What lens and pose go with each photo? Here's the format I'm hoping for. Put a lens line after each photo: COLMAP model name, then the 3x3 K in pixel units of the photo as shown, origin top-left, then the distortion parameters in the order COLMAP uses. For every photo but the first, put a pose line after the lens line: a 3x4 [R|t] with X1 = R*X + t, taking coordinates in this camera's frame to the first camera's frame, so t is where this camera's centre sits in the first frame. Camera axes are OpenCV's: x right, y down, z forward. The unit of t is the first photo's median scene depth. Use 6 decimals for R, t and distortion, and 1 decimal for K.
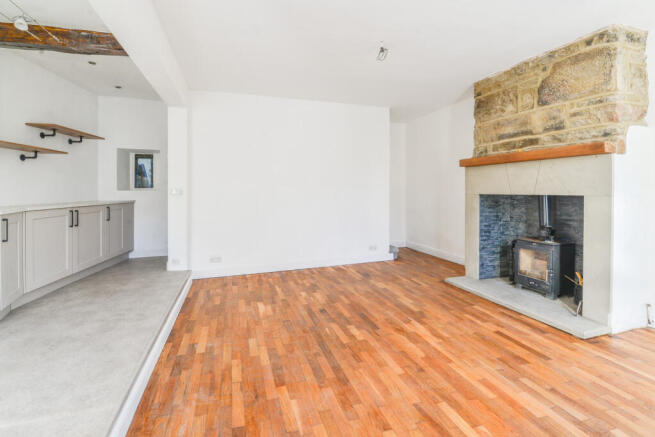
lens RADIAL K [[298.9, 0, 317.8], [0, 298.9, 179.5], [0, 0, 1]] dist [-0.016084, -0.000357]
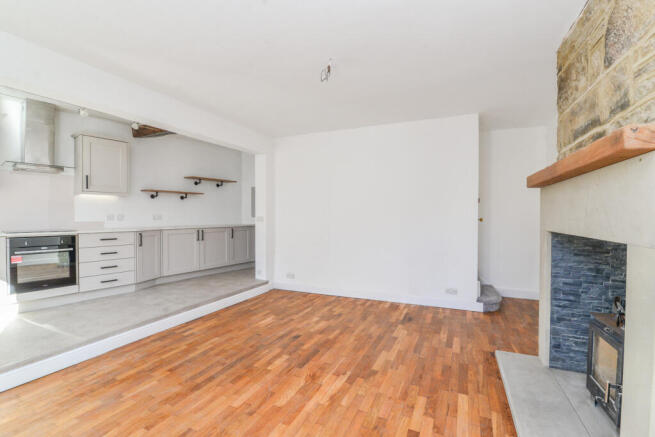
lens RADIAL K [[292.0, 0, 331.8], [0, 292.0, 206.0], [0, 0, 1]] dist [-0.016199, -0.000509]
pose [[0.753104, -0.012583, -0.657781, 0.816908], [0.015868, 0.999874, -0.000959, -0.013351], [0.657710, -0.009715, 0.753209, 0.334232]]
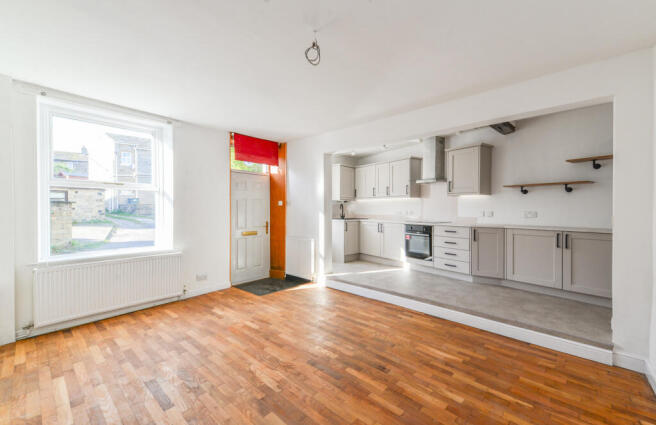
lens RADIAL K [[272.3, 0, 328.0], [0, 272.3, 212.5], [0, 0, 1]] dist [0.001060, 0.000074]
pose [[-0.865115, 0.009800, -0.501477, 0.536915], [0.017605, 0.999786, -0.010834, 0.019630], [0.501264, -0.018201, -0.865103, 1.647077]]
